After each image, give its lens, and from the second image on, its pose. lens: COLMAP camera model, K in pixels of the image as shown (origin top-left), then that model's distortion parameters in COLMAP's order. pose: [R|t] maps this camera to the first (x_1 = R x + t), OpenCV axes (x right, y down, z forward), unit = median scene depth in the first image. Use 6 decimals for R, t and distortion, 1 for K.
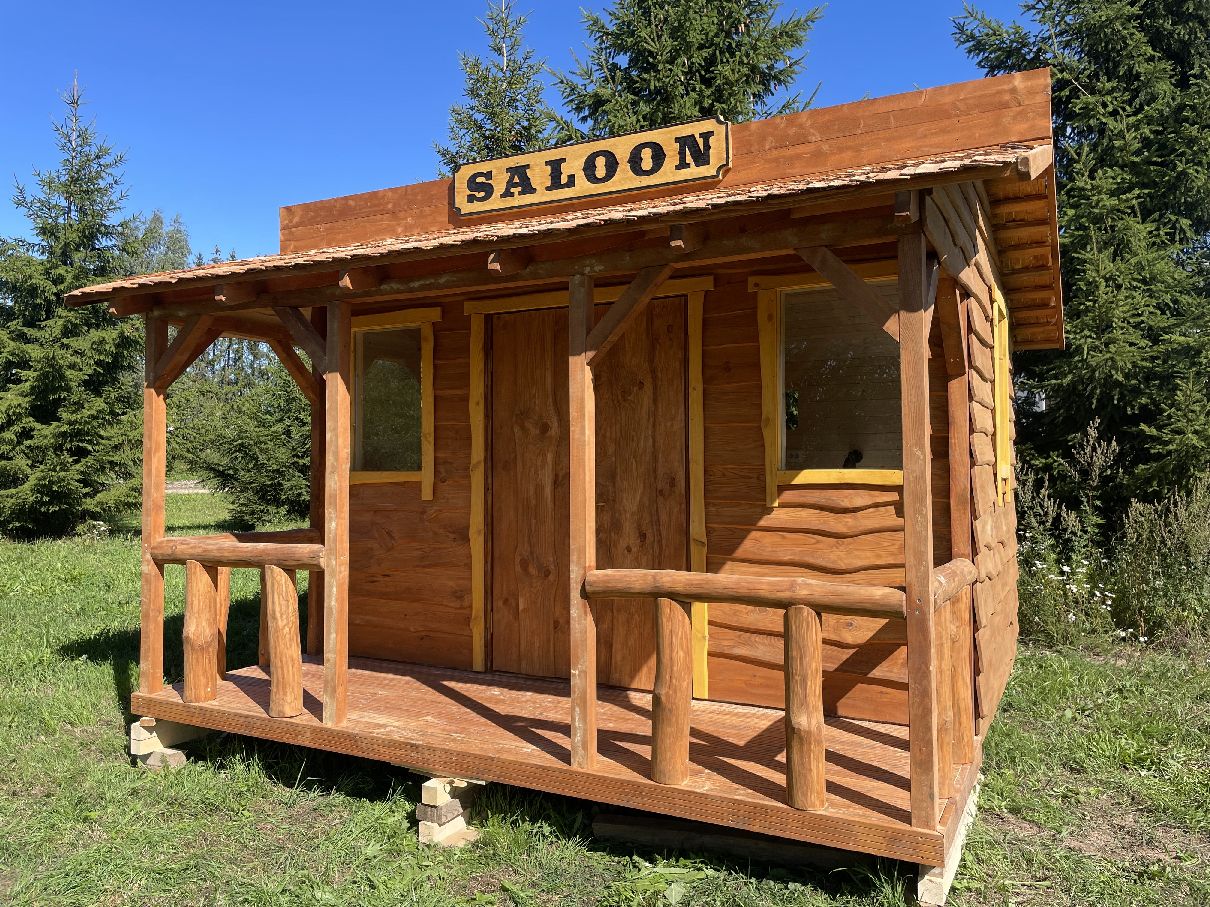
lens RADIAL K [[916.5, 0, 596.0], [0, 916.5, 440.2], [0, 0, 1]] dist [0.095032, -0.128394]
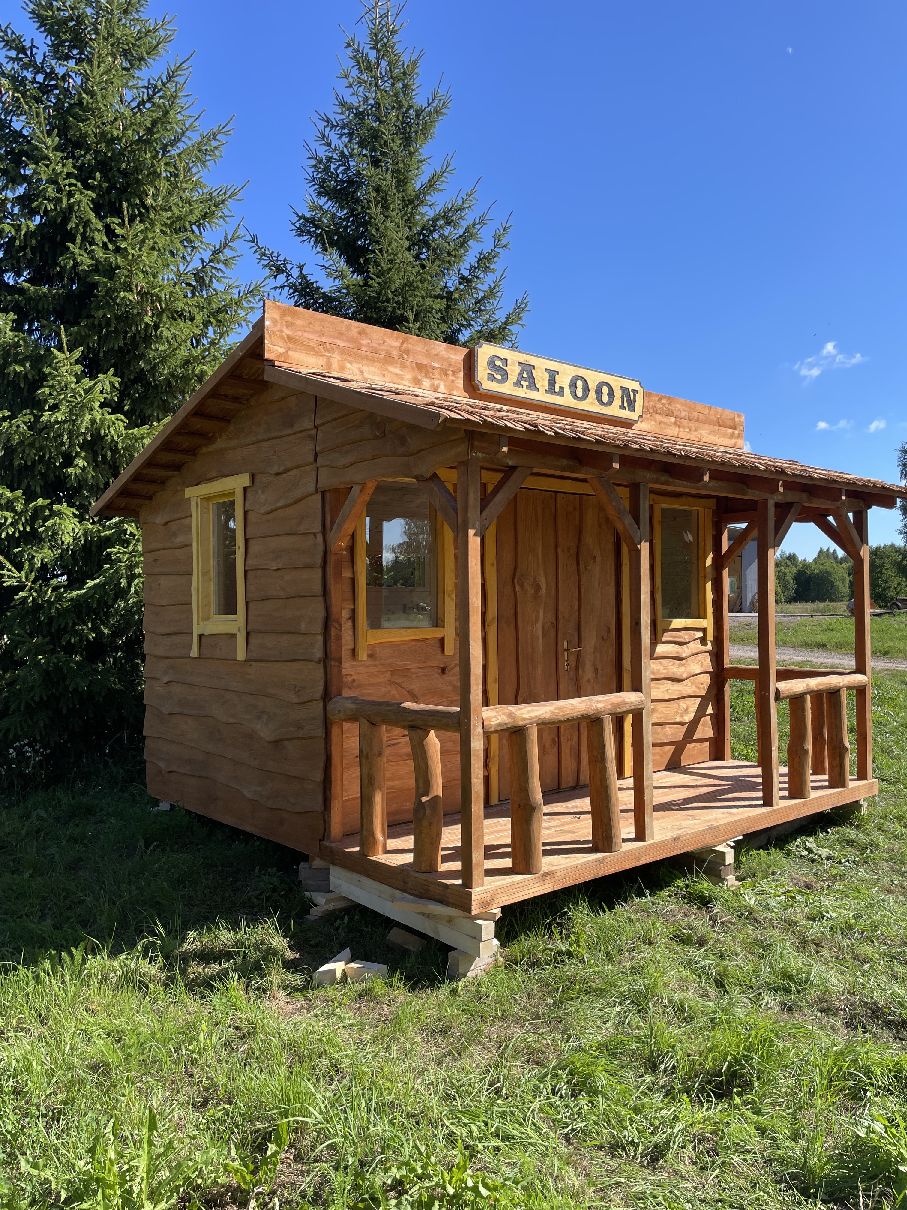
lens RADIAL K [[916.5, 0, 452.2], [0, 916.5, 602.4], [0, 0, 1]] dist [0.095032, -0.128394]
pose [[0.357429, 0.001262, 0.933939, -1.338725], [-0.020176, 0.999776, 0.006370, -0.000709], [-0.933722, -0.021120, 0.357375, 0.738413]]
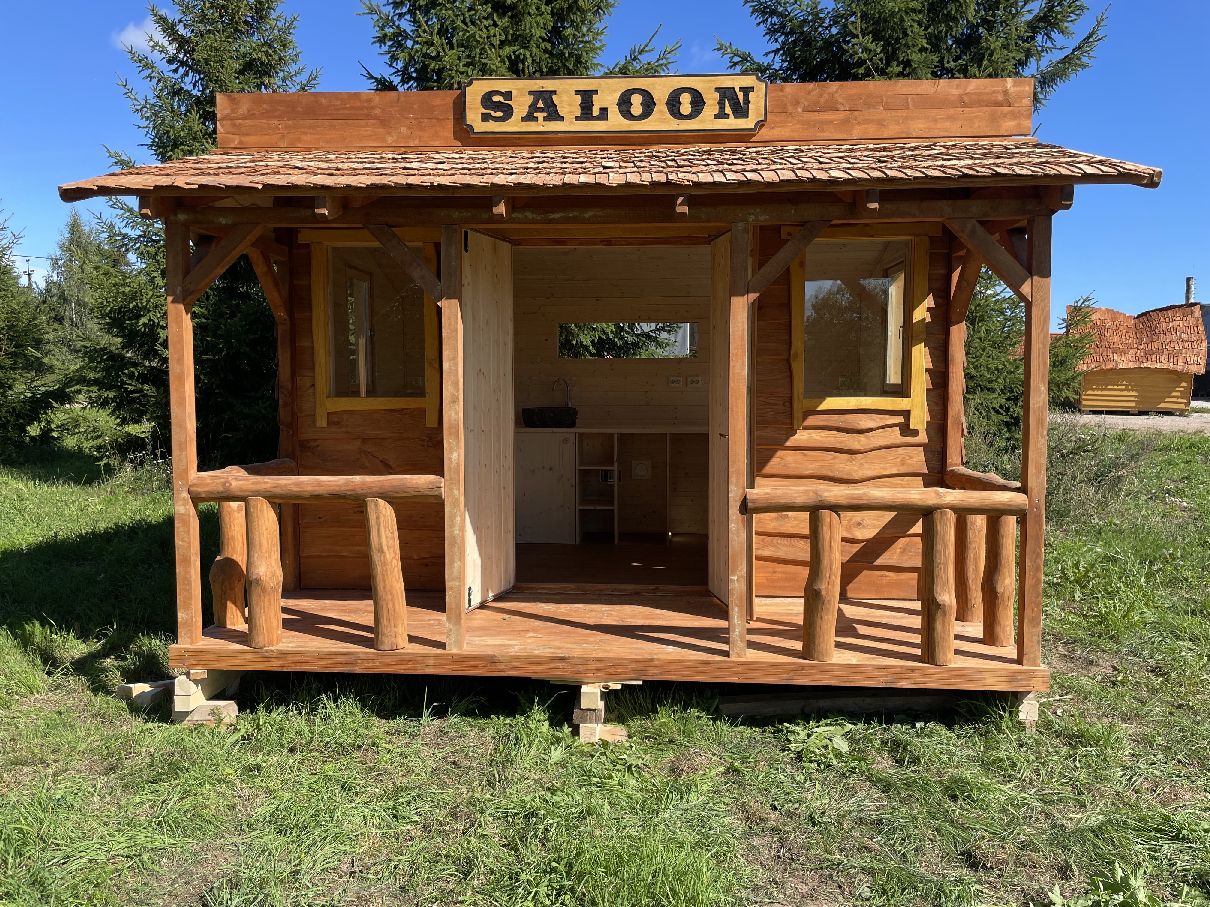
lens RADIAL K [[916.5, 0, 599.3], [0, 916.5, 447.1], [0, 0, 1]] dist [0.095032, -0.128394]
pose [[0.914602, -0.024651, 0.403604, -0.489546], [-0.015690, 0.995225, 0.096339, -0.013131], [-0.404052, -0.094445, 0.909847, 0.034968]]
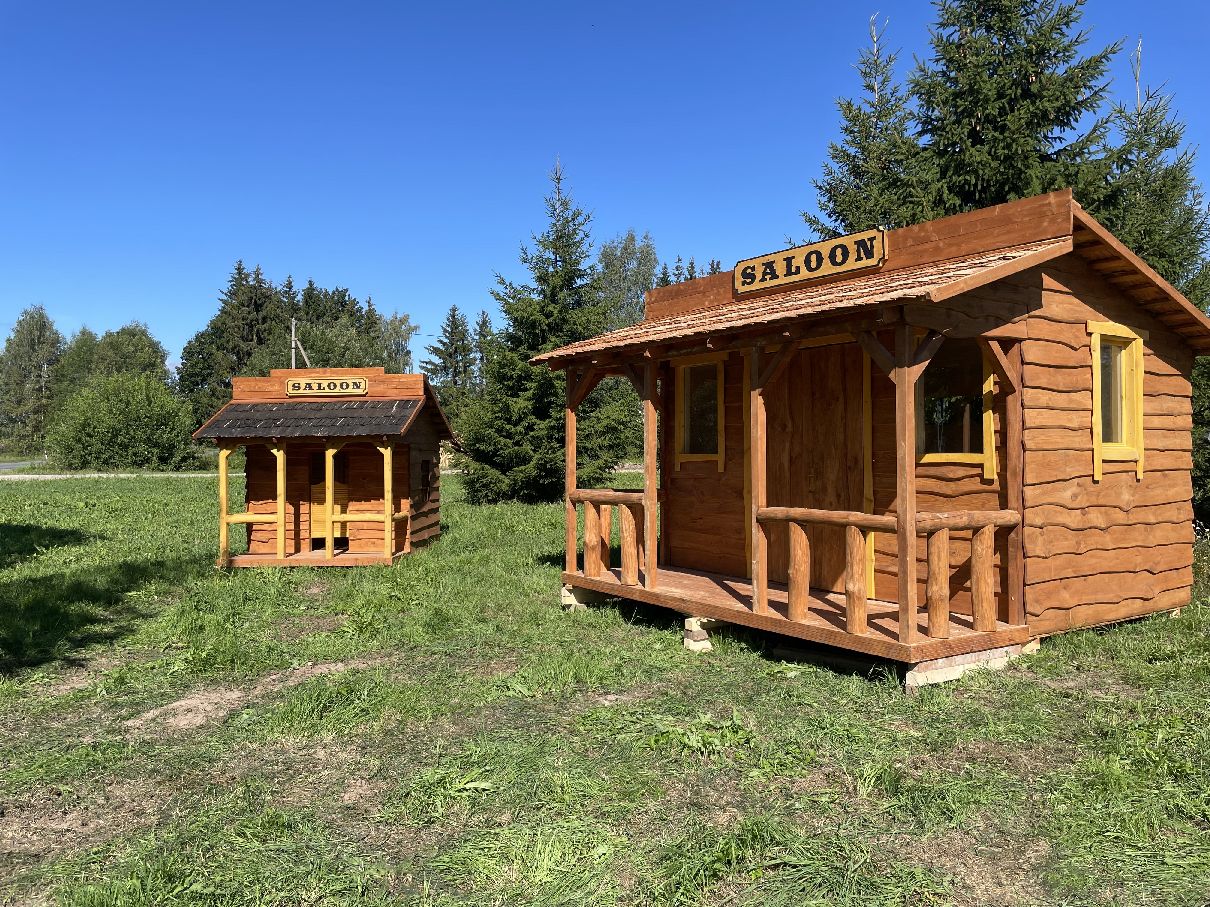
lens RADIAL K [[916.5, 0, 588.1], [0, 916.5, 441.9], [0, 0, 1]] dist [0.095032, -0.128394]
pose [[0.878500, -0.003855, -0.477726, 0.443054], [0.012736, 0.999801, 0.015353, -0.017556], [0.477572, -0.019572, 0.878375, -0.607572]]
